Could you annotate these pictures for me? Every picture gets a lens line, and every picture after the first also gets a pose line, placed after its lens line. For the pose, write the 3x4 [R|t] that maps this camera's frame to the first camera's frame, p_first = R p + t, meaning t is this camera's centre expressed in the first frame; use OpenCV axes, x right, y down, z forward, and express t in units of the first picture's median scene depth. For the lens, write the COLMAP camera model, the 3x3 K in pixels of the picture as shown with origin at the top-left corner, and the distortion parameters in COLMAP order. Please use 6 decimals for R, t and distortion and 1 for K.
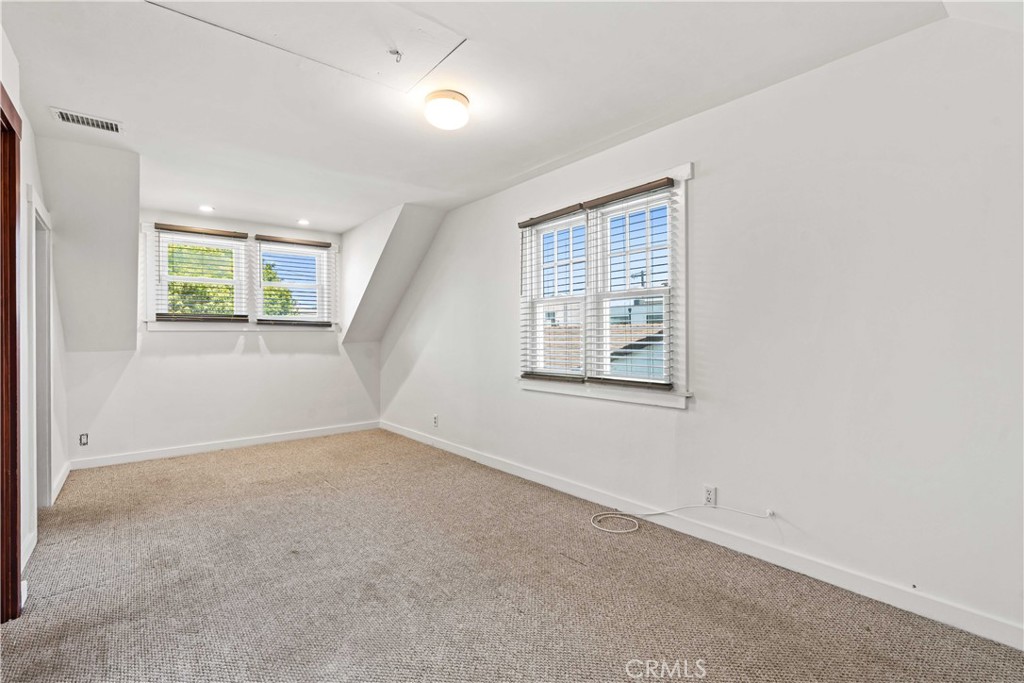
lens RADIAL K [[479.4, 0, 503.0], [0, 479.4, 324.6], [0, 0, 1]] dist [-0.015278, 0.004899]
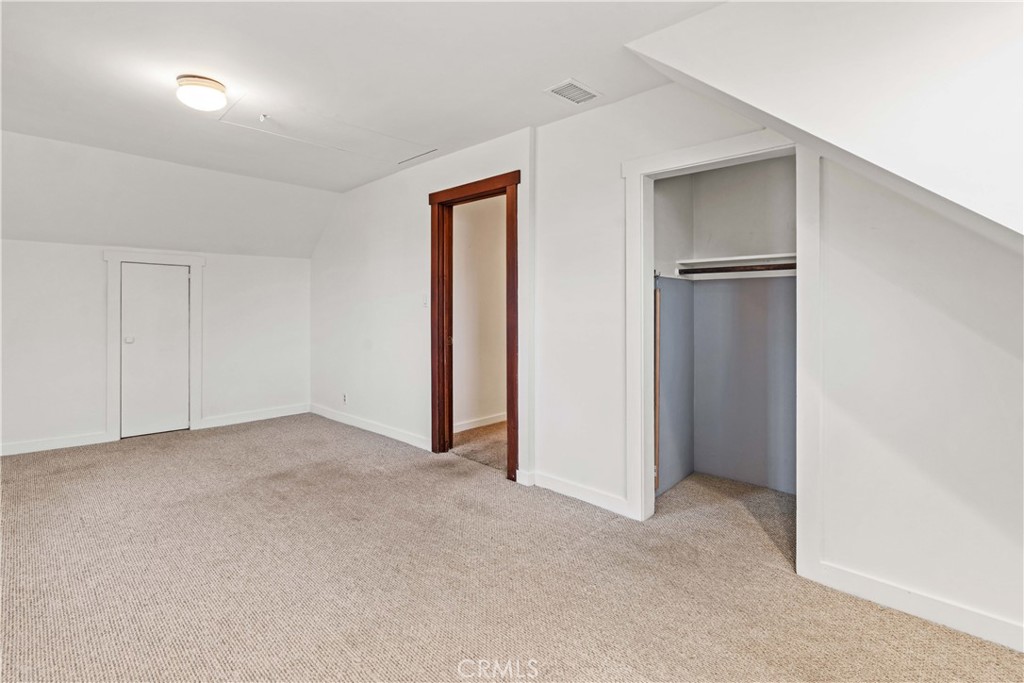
lens RADIAL K [[479.4, 0, 503.0], [0, 479.4, 324.6], [0, 0, 1]] dist [-0.015278, 0.004899]
pose [[-0.992684, 0.003209, -0.120695, -0.636068], [0.002736, 0.999988, 0.004082, 0.053792], [0.120707, 0.003722, -0.992681, 2.093089]]
